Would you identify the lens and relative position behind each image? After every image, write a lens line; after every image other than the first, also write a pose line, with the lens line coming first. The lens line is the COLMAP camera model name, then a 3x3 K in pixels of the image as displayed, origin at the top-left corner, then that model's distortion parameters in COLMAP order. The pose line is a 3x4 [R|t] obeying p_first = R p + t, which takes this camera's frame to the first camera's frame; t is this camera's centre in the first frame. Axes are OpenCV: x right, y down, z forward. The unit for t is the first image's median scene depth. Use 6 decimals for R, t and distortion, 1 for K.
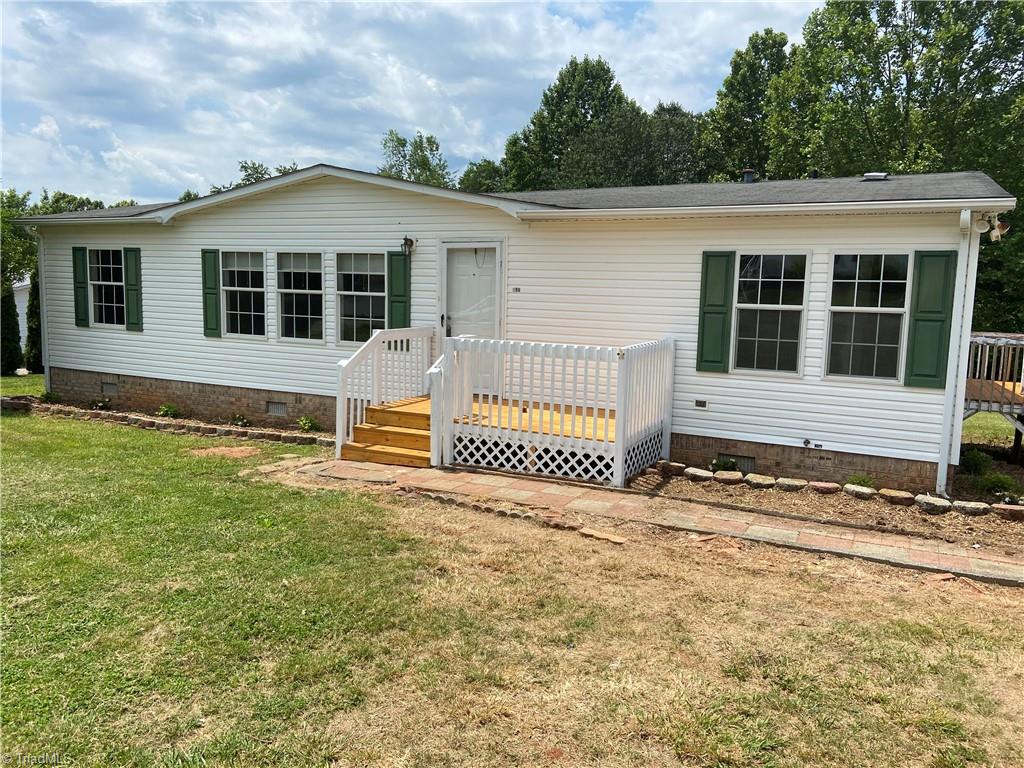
lens RADIAL K [[771.9, 0, 512.0], [0, 771.9, 384.0], [0, 0, 1]] dist [0.096767, -0.102554]
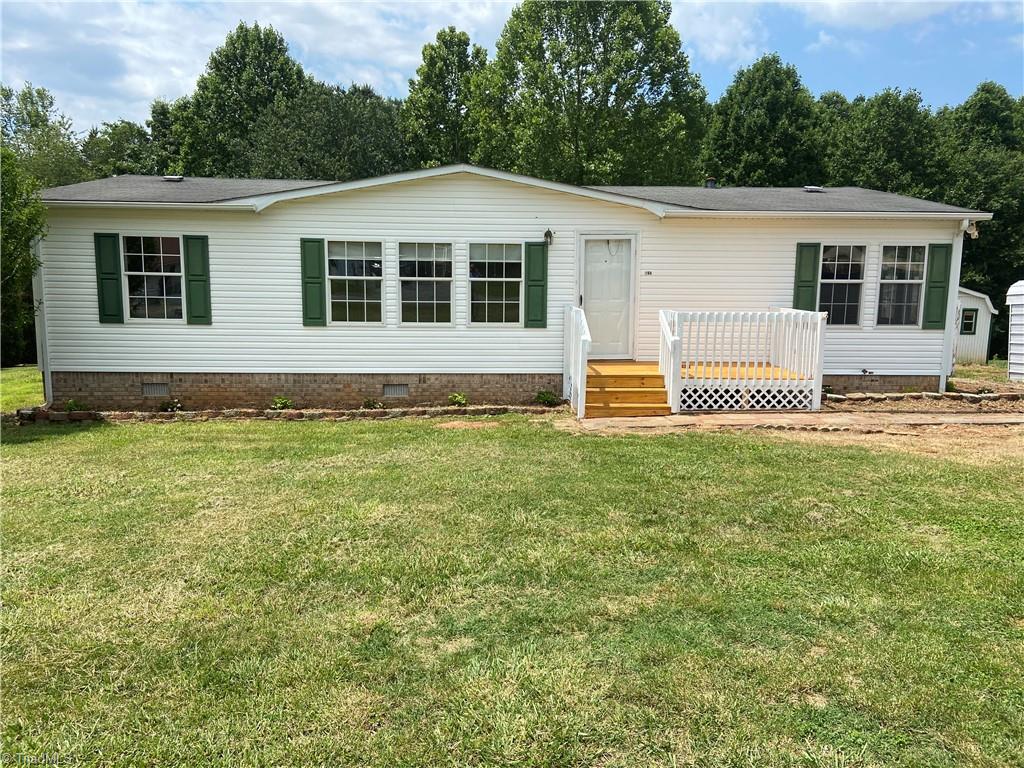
lens RADIAL K [[771.9, 0, 512.0], [0, 771.9, 384.0], [0, 0, 1]] dist [0.096767, -0.102554]
pose [[0.875172, -0.087471, 0.475839, -0.733304], [0.072762, 0.996131, 0.049287, -0.019256], [-0.478309, -0.008512, 0.878151, 0.001366]]
